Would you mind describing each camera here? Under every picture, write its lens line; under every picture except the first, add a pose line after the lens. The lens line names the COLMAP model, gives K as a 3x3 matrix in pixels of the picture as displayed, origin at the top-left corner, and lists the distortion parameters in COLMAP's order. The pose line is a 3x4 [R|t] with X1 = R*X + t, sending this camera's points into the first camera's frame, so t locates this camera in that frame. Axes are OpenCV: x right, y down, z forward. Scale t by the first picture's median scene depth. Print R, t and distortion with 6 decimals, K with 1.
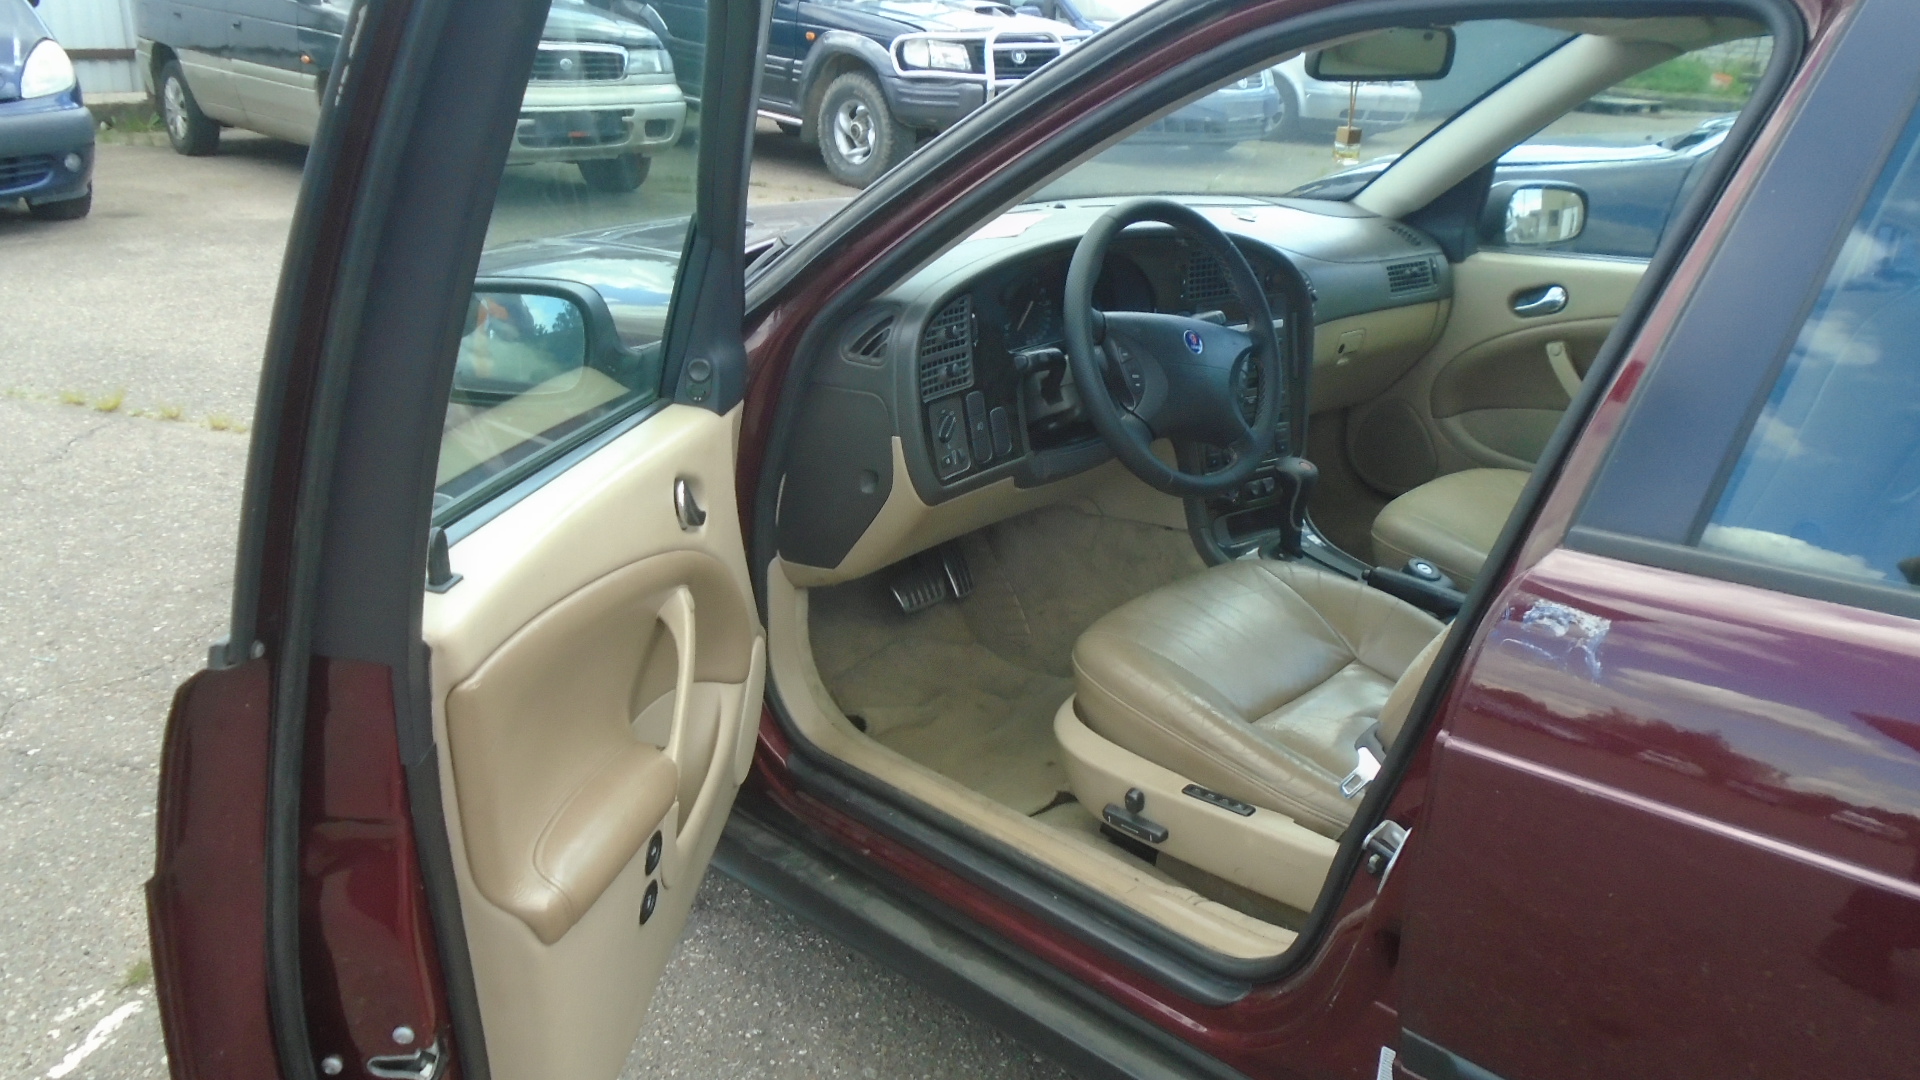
lens RADIAL K [[1442.9, 0, 950.7], [0, 1442.9, 544.7], [0, 0, 1]] dist [-0.010858, -0.000708]
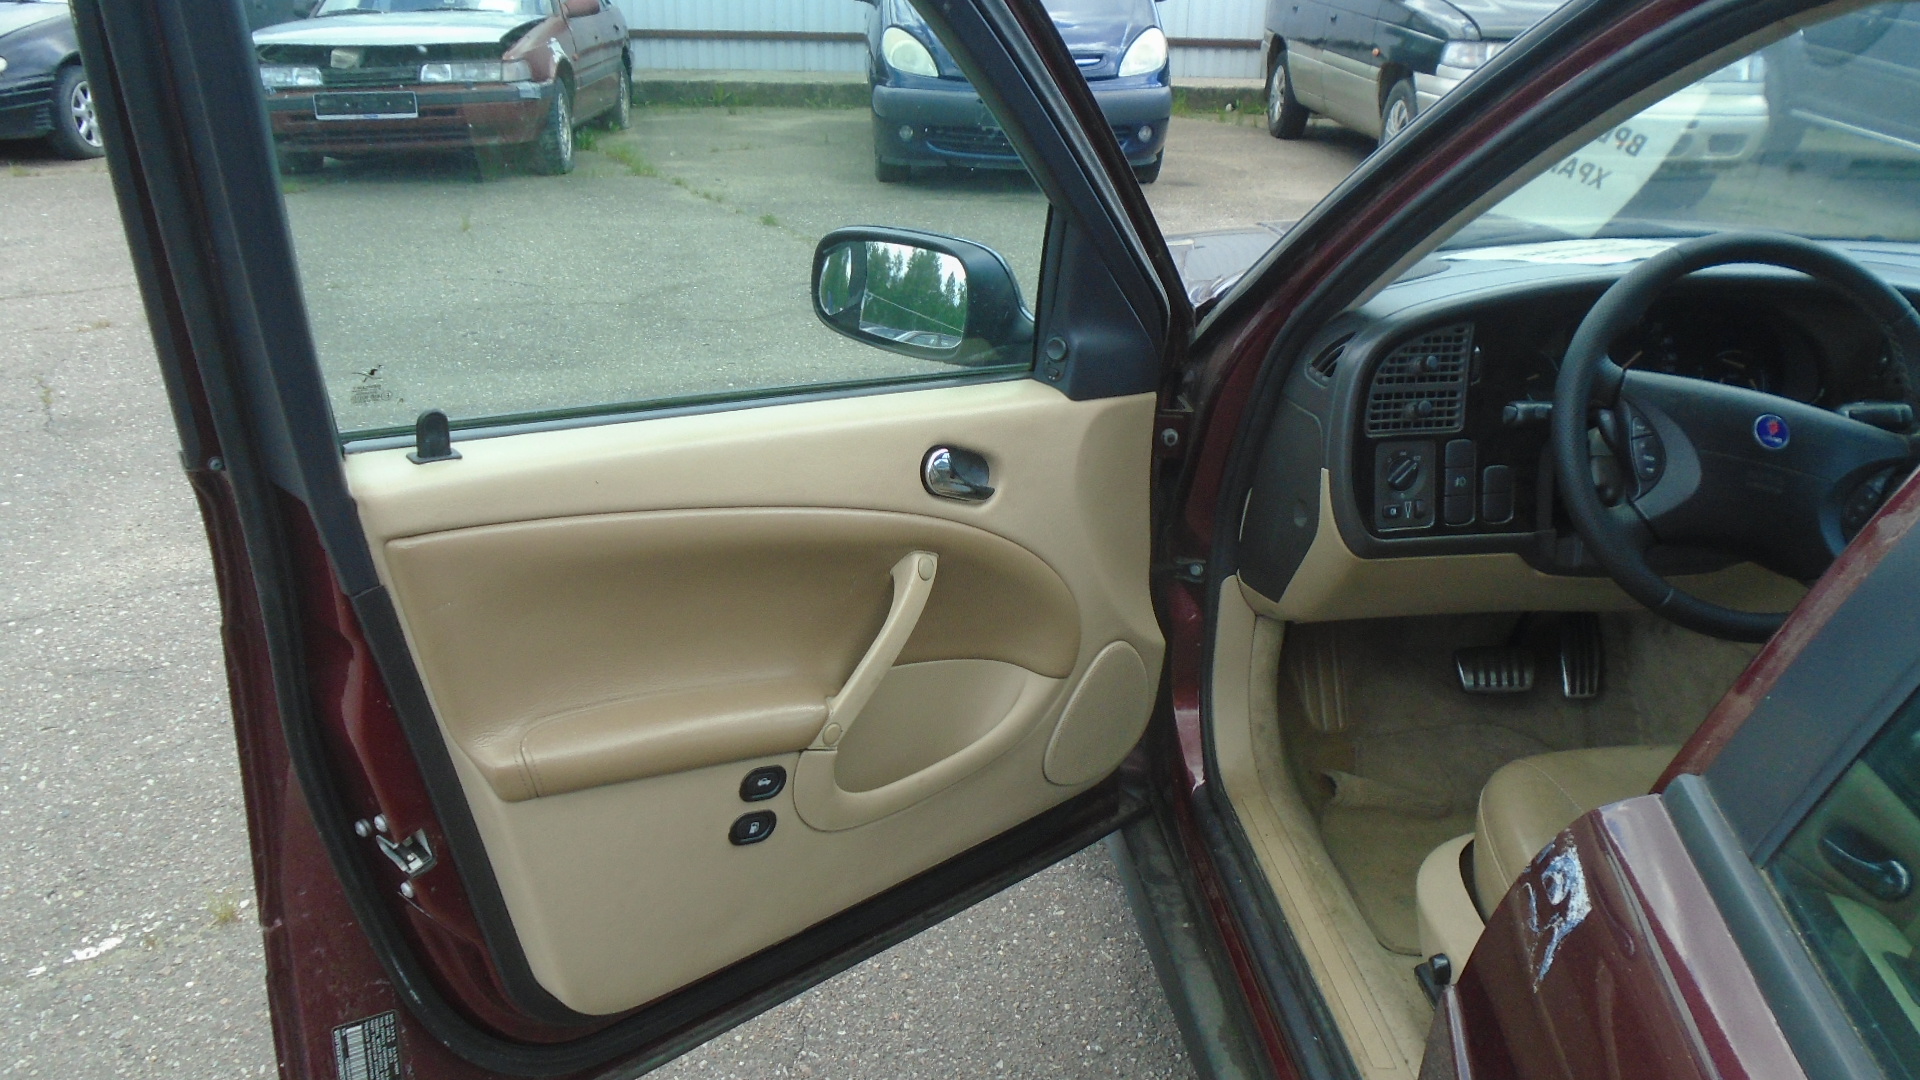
lens RADIAL K [[1442.9, 0, 950.7], [0, 1442.9, 544.7], [0, 0, 1]] dist [-0.010858, -0.000708]
pose [[0.749401, 0.237621, -0.618008, 0.050980], [-0.237693, 0.967714, 0.083854, -0.007383], [0.617981, 0.084056, 0.781687, 0.026764]]
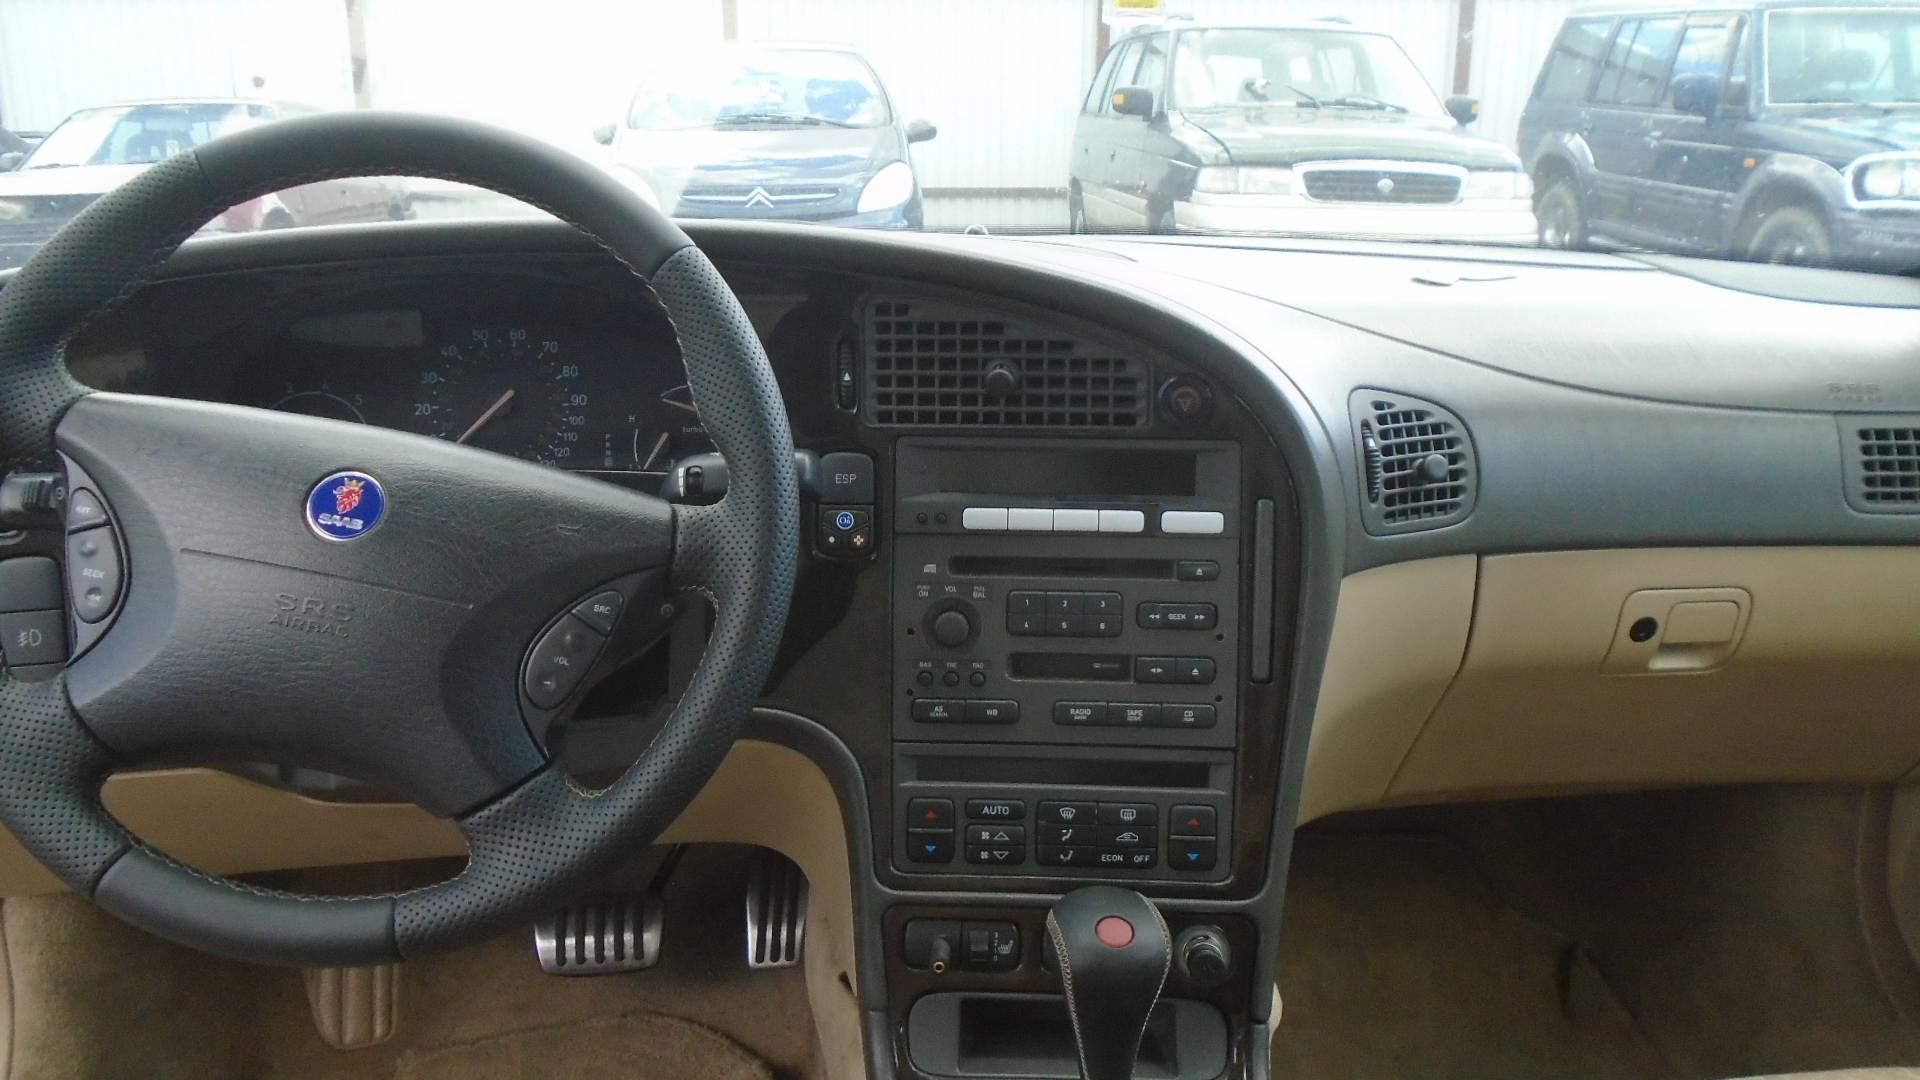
lens RADIAL K [[1442.9, 0, 950.7], [0, 1442.9, 544.7], [0, 0, 1]] dist [-0.010858, -0.000708]
pose [[0.786813, 0.138562, -0.601436, 0.085815], [-0.200816, 0.978923, -0.037184, -0.028498], [0.583607, 0.150035, 0.798055, 0.160425]]
